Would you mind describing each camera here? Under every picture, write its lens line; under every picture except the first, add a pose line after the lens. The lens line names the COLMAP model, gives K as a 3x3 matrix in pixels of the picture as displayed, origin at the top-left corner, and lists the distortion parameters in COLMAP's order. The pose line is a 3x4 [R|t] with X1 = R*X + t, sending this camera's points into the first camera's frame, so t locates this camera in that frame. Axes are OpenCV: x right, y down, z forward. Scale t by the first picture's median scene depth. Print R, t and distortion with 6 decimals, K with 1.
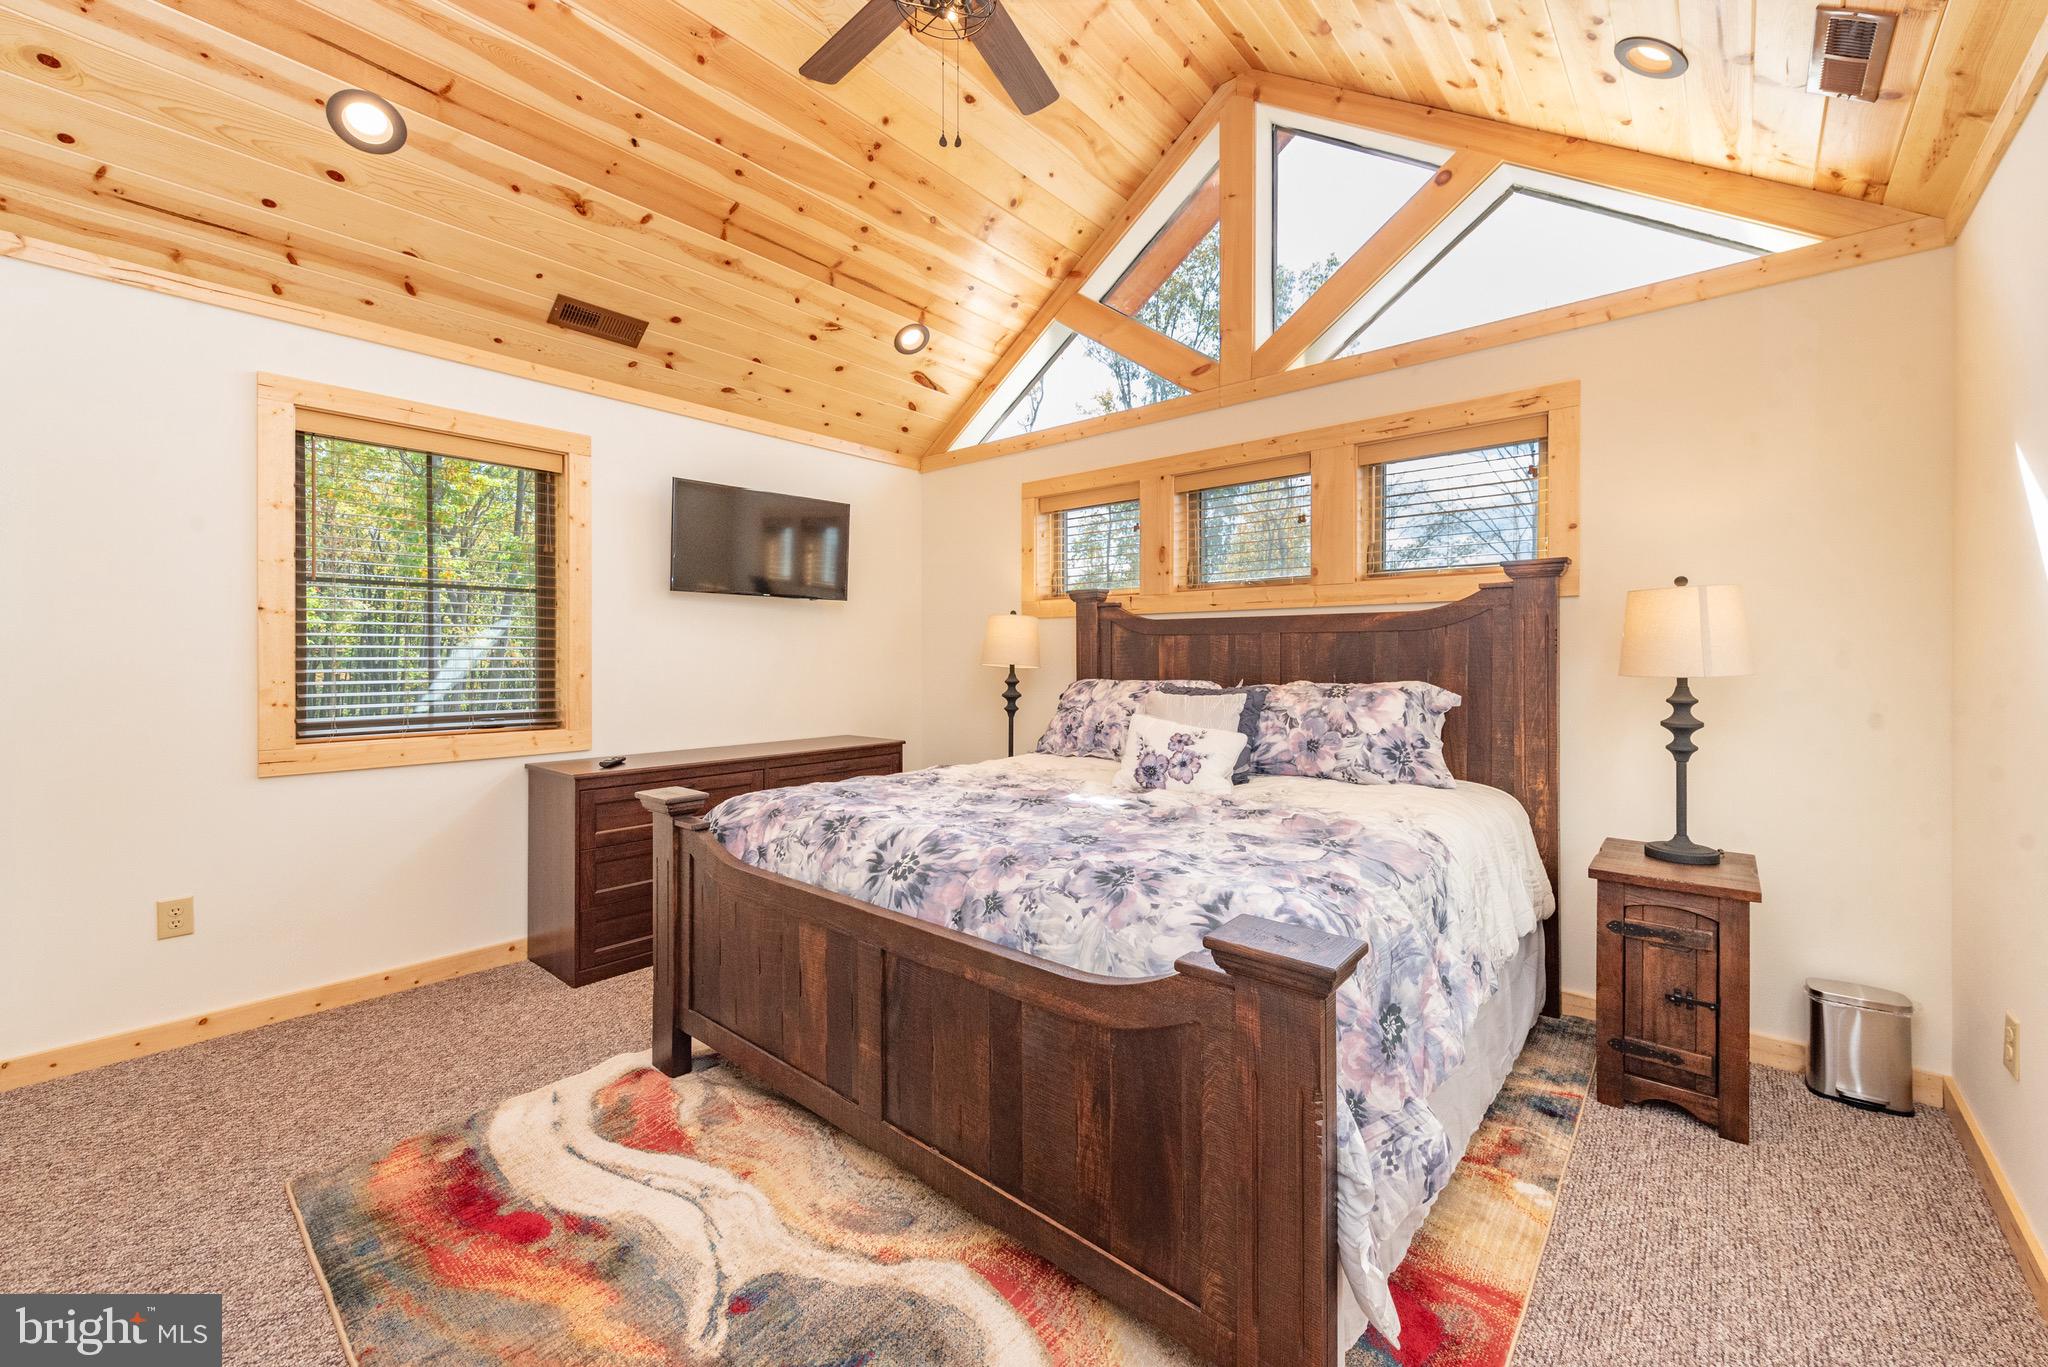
lens RADIAL K [[807.8, 0, 1030.4], [0, 807.8, 677.0], [0, 0, 1]] dist [0.000061, -0.000017]
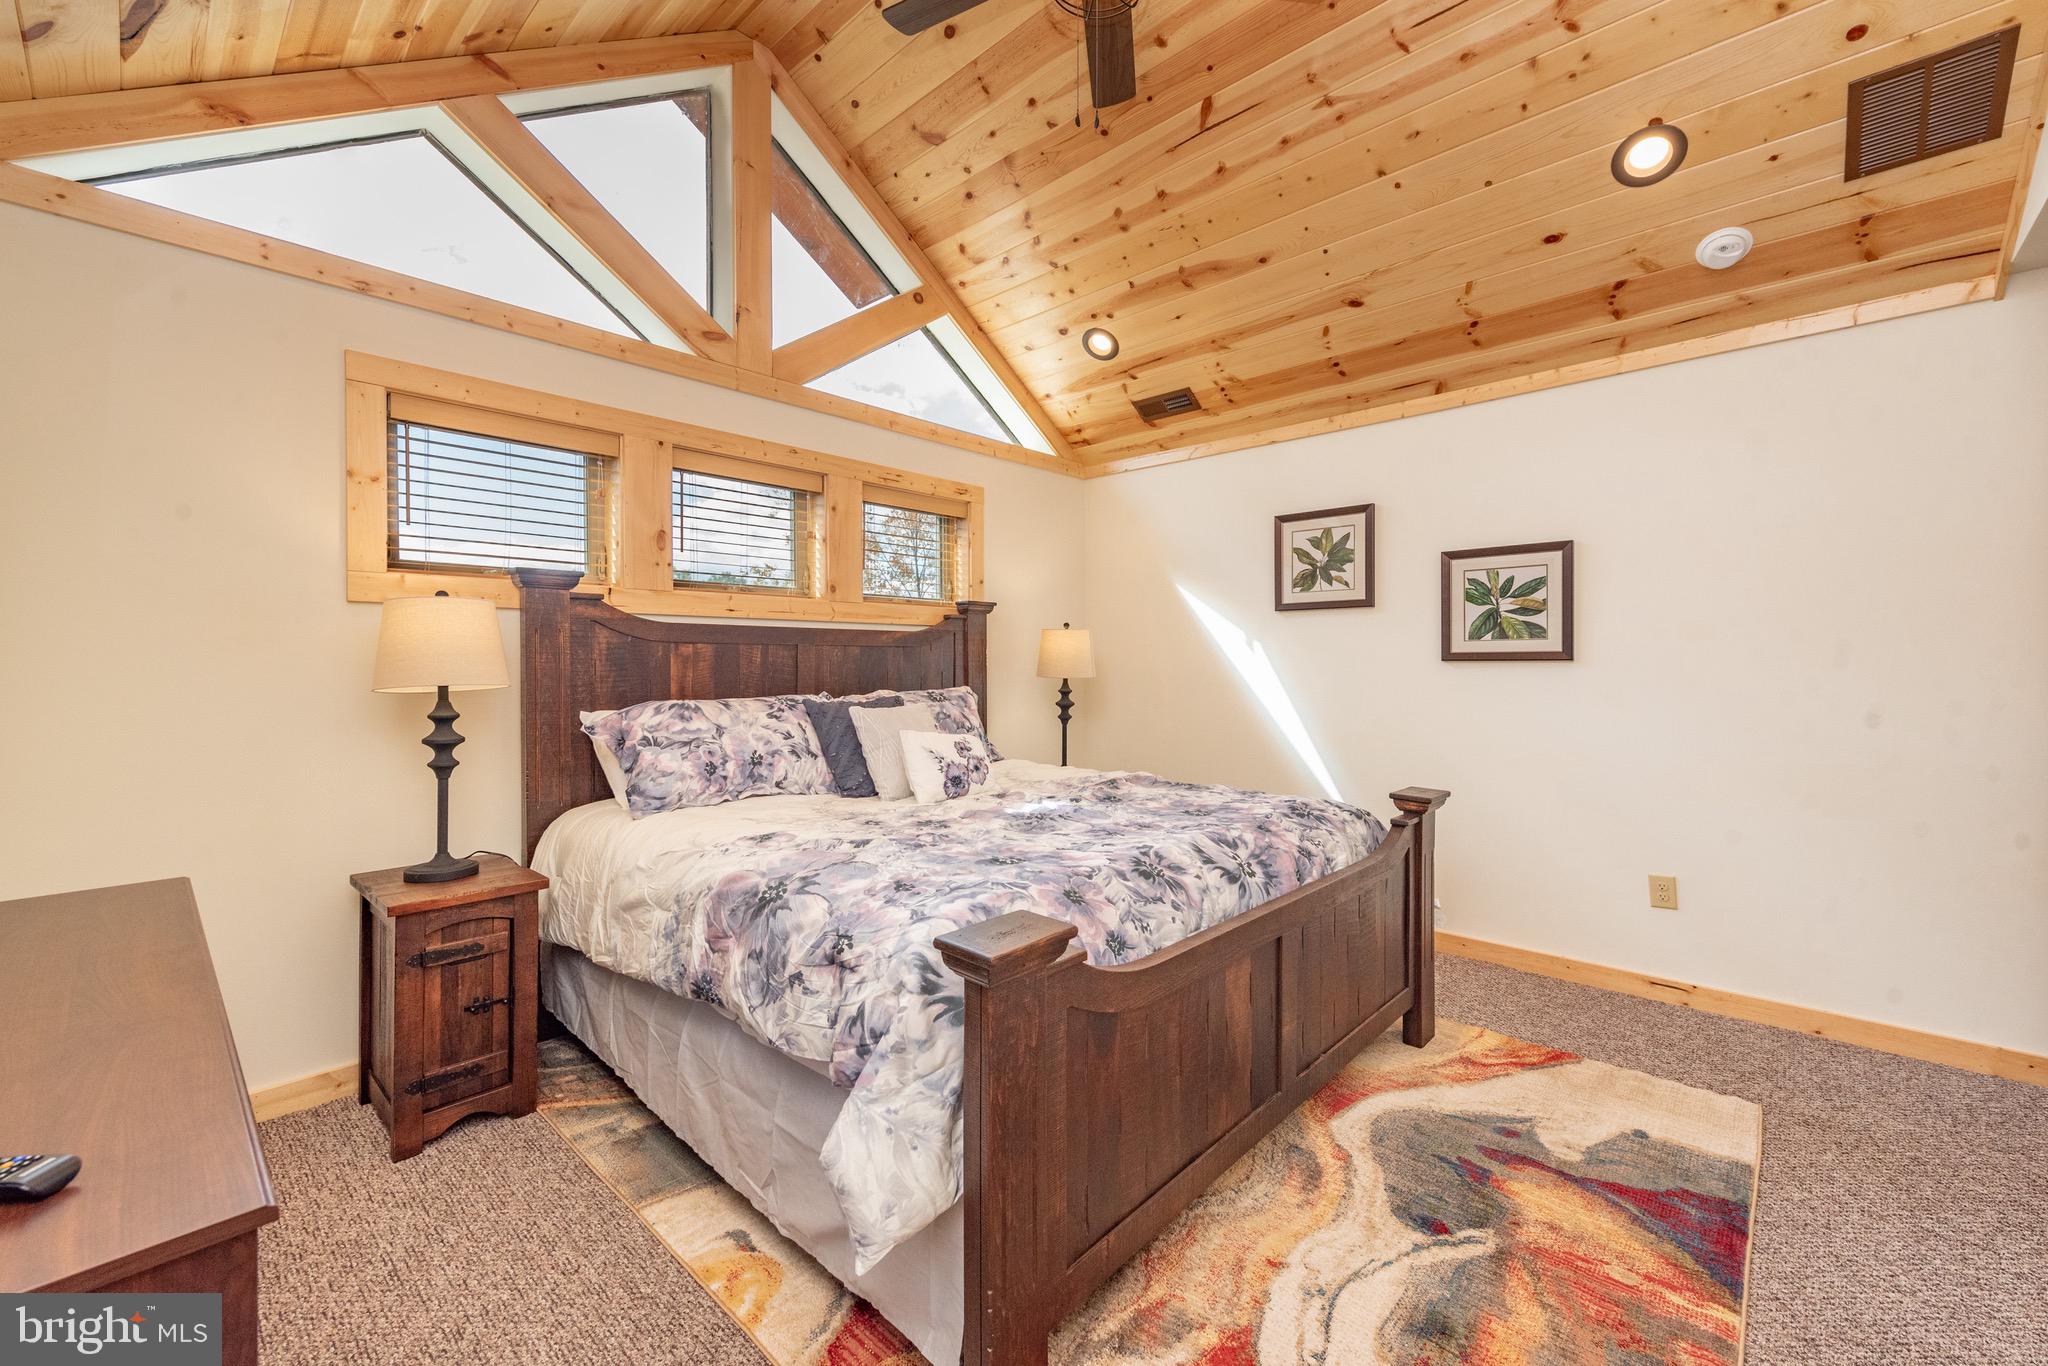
lens RADIAL K [[830.0, 0, 1052.3], [0, 830.0, 663.2], [0, 0, 1]] dist [0.028936, -0.000036]
pose [[0.027258, 0.005112, 0.999615, -0.725602], [0.034929, 0.999371, -0.006063, -0.015651], [-0.999018, 0.035080, 0.027062, 0.684278]]
